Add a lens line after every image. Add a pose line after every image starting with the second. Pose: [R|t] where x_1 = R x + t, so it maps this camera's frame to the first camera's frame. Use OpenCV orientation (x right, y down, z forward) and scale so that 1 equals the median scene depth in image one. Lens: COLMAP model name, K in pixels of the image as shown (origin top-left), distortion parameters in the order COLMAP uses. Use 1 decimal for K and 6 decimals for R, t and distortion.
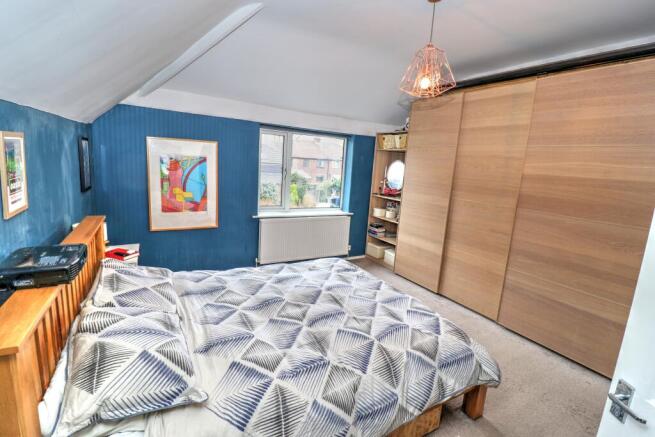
lens RADIAL K [[305.8, 0, 322.2], [0, 305.8, 216.4], [0, 0, 1]] dist [-0.004136, -0.000619]
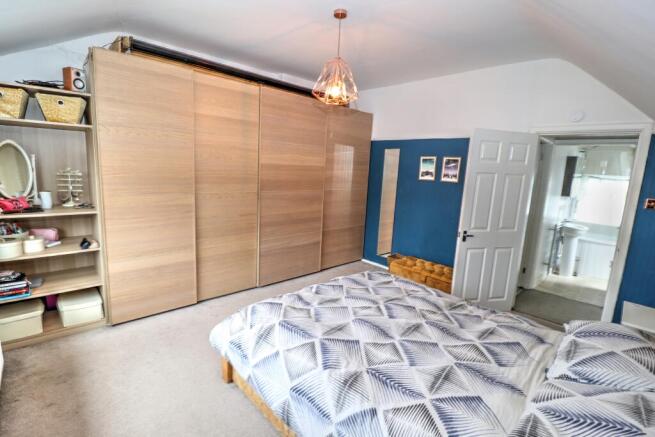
lens RADIAL K [[305.8, 0, 321.7], [0, 305.8, 218.9], [0, 0, 1]] dist [-0.004136, -0.000619]
pose [[-0.222564, -0.243698, 0.943969, -0.612221], [0.107500, 0.956215, 0.272205, -0.230920], [-0.968973, 0.162059, -0.186621, 1.010640]]
